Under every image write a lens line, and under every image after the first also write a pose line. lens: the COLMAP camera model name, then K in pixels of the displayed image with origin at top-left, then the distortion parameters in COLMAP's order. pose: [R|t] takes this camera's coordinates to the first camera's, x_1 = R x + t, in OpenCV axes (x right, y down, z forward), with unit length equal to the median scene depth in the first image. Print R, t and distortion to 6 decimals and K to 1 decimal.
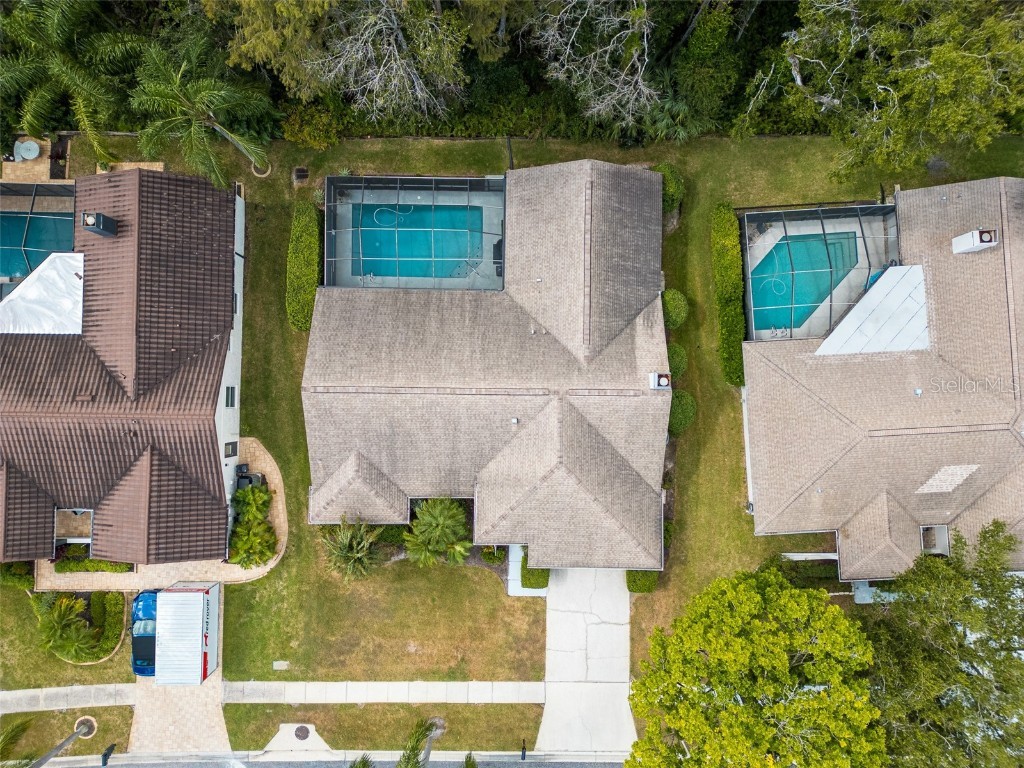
lens RADIAL K [[714.9, 0, 510.5], [0, 714.9, 385.2], [0, 0, 1]] dist [0.087344, -0.084339]
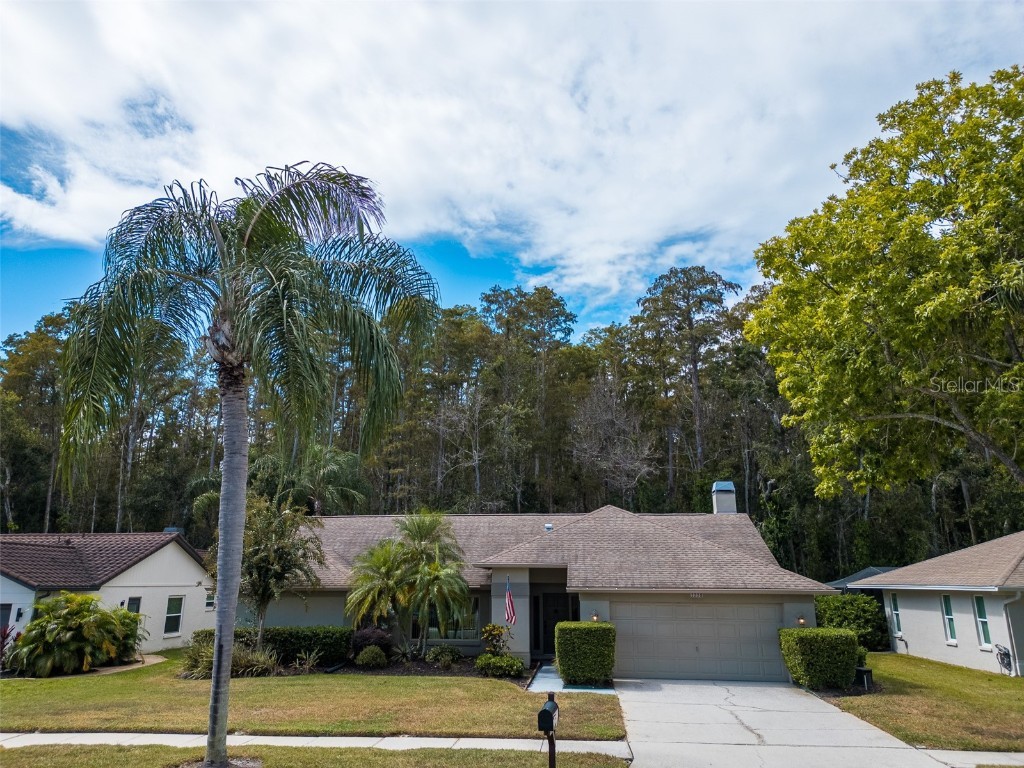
lens RADIAL K [[714.1, 0, 514.1], [0, 714.1, 385.2], [0, 0, 1]] dist [0.070077, -0.063039]
pose [[0.996390, -0.038635, -0.075589, 0.028971], [-0.082650, -0.238280, -0.967673, 0.752667], [0.019374, 0.970428, -0.240613, 0.931661]]
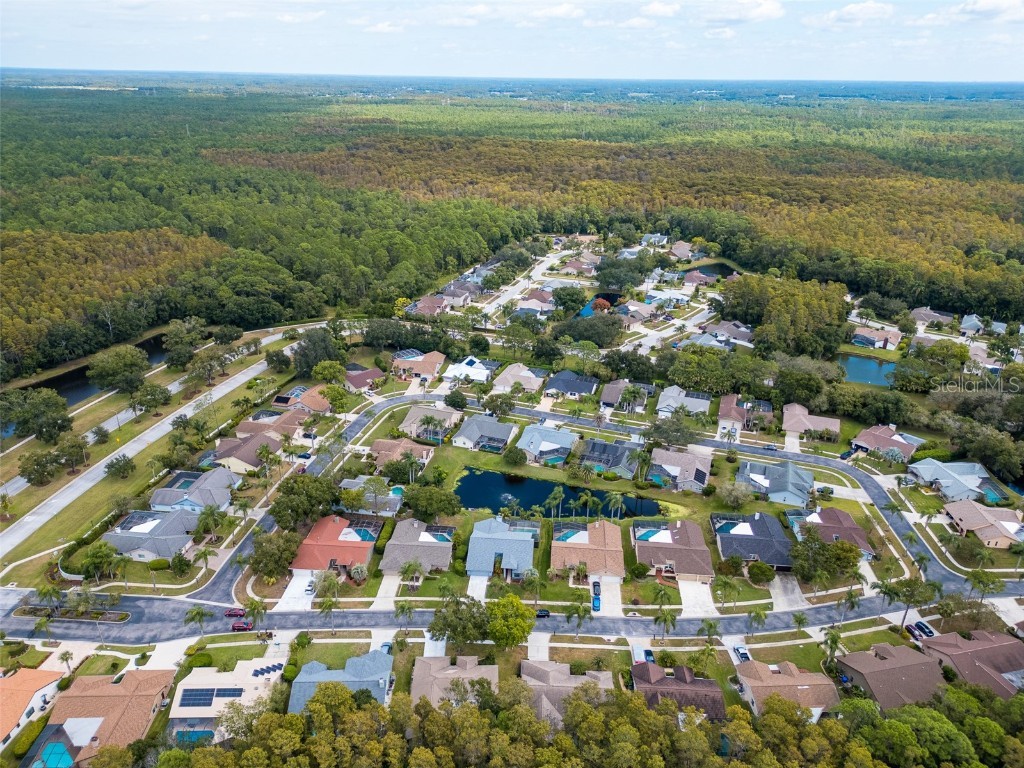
lens RADIAL K [[714.9, 0, 510.5], [0, 714.9, 385.2], [0, 0, 1]] dist [0.087344, -0.084339]
pose [[-0.999083, -0.041429, 0.010792, 0.275510], [0.025585, -0.375672, 0.926400, -2.727734], [-0.034326, 0.925826, 0.376387, -1.804916]]
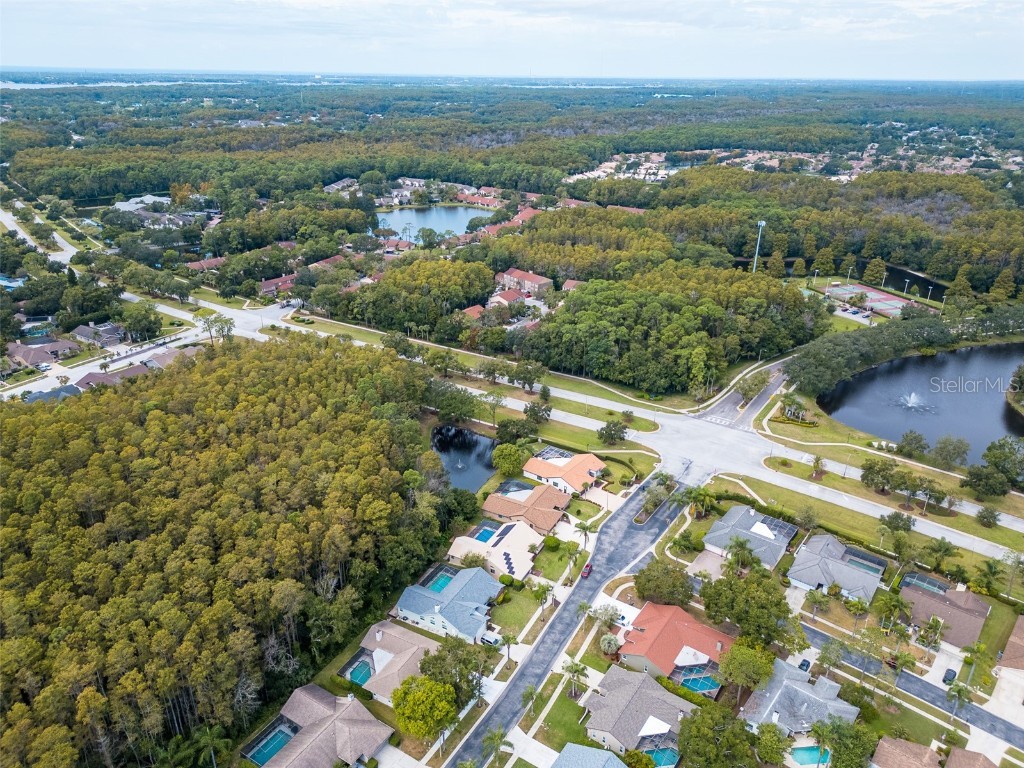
lens RADIAL K [[714.9, 0, 510.5], [0, 714.9, 385.2], [0, 0, 1]] dist [0.087344, -0.084339]
pose [[0.516436, -0.354091, 0.779688, -1.573120], [0.856092, 0.234786, -0.460416, 1.874670], [-0.020031, 0.905260, 0.424386, -1.920845]]
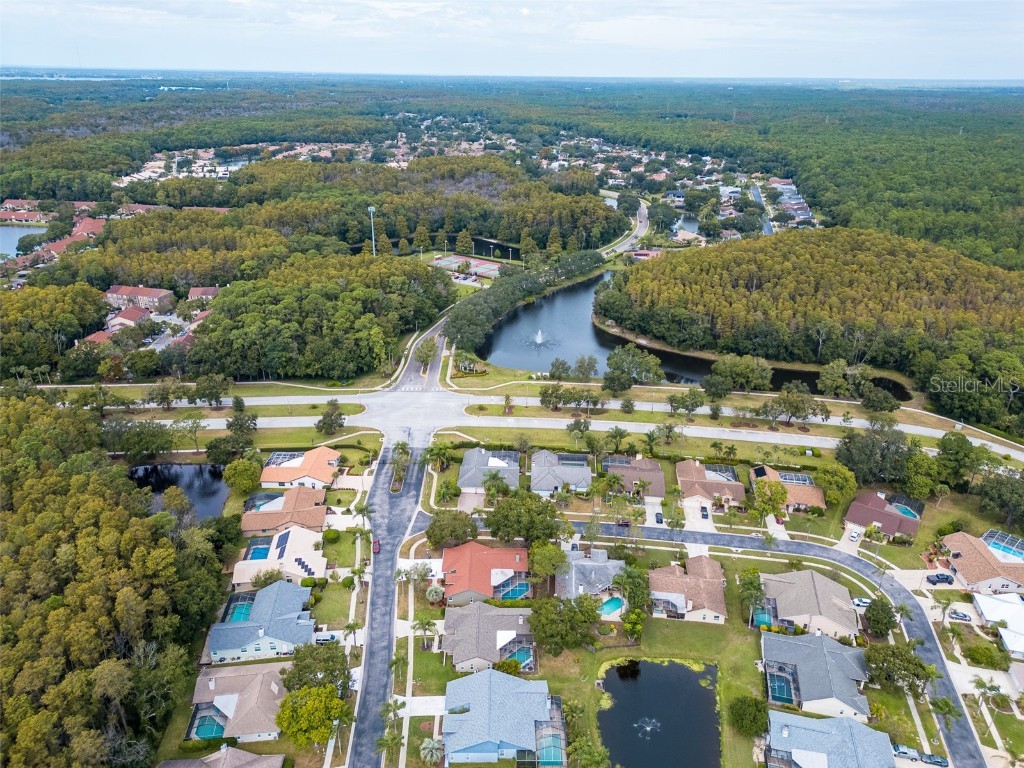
lens RADIAL K [[714.9, 0, 510.5], [0, 714.9, 385.2], [0, 0, 1]] dist [0.087344, -0.084339]
pose [[-0.069223, -0.417227, 0.906162, -2.120602], [0.996964, 0.003533, 0.077786, 0.991811], [-0.035656, 0.908796, 0.415716, -1.922254]]
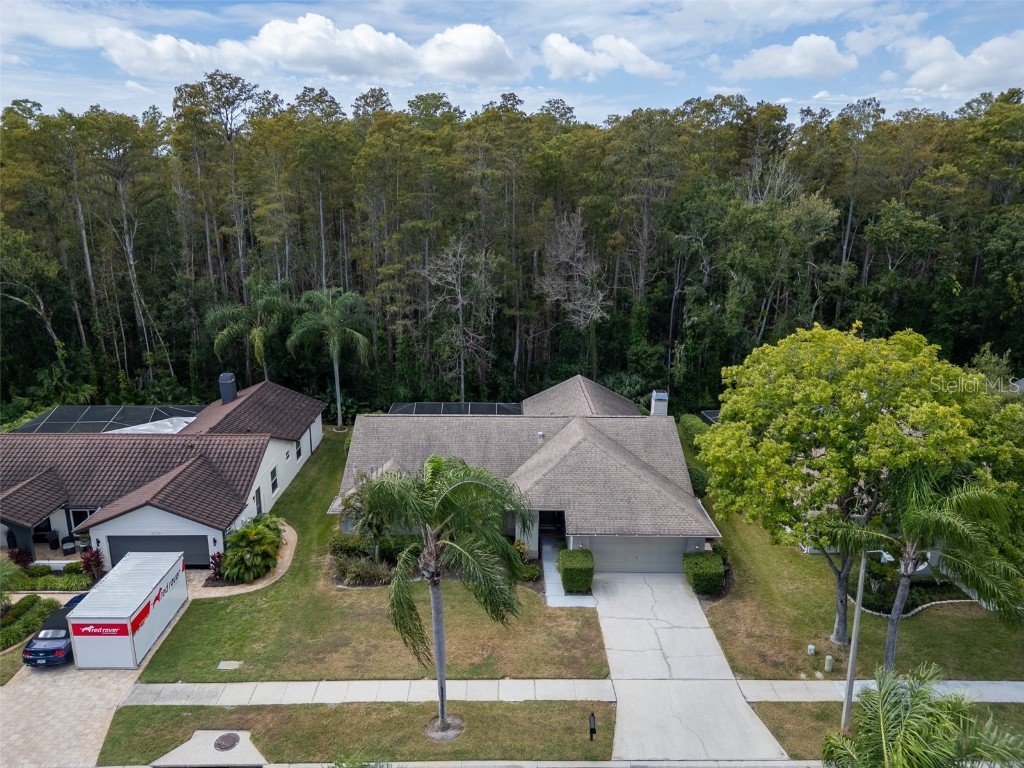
lens RADIAL K [[715.6, 0, 513.0], [0, 715.6, 382.2], [0, 0, 1]] dist [0.059496, -0.048056]
pose [[0.999507, -0.015472, 0.027328, -0.059171], [0.030649, 0.290998, -0.956233, 0.979733], [0.006842, 0.956599, 0.291329, 0.538285]]
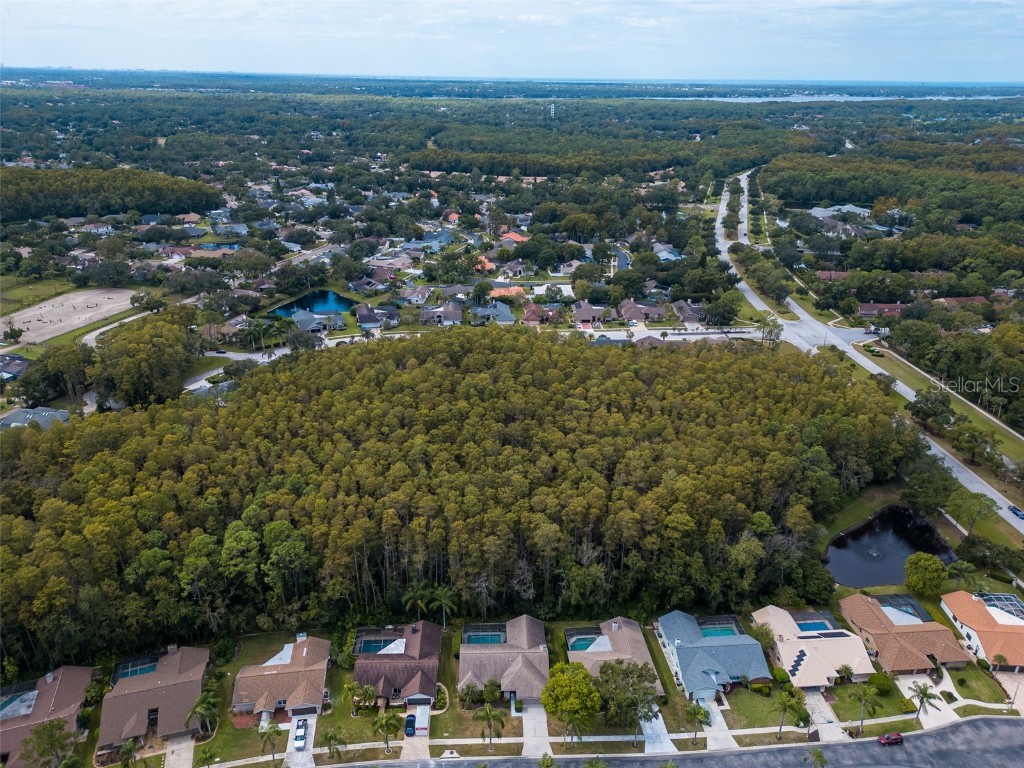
lens RADIAL K [[714.9, 0, 510.5], [0, 714.9, 385.2], [0, 0, 1]] dist [0.087344, -0.084339]
pose [[0.998803, -0.024483, 0.042350, -0.117759], [0.048704, 0.416965, -0.907617, 2.810043], [0.004563, 0.908593, 0.417658, -1.913264]]
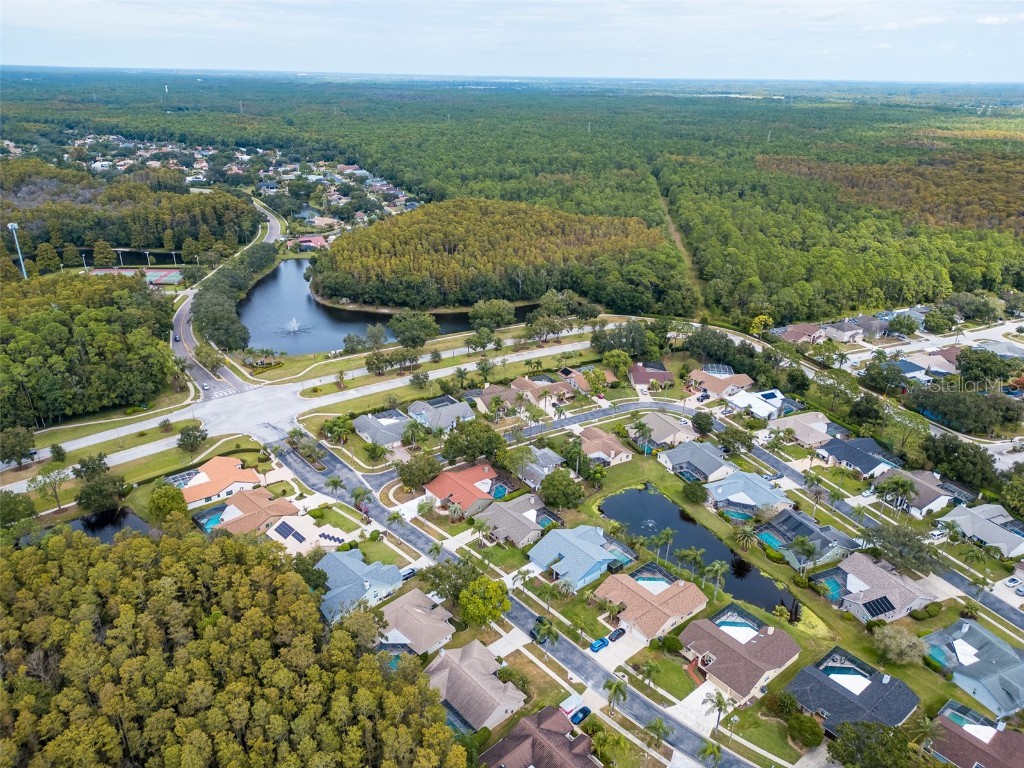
lens RADIAL K [[714.9, 0, 510.5], [0, 714.9, 385.2], [0, 0, 1]] dist [0.087344, -0.084339]
pose [[-0.672888, -0.322947, 0.665528, -2.084567], [0.738309, -0.237166, 0.631389, -1.763040], [-0.046064, 0.916219, 0.398020, -1.871847]]
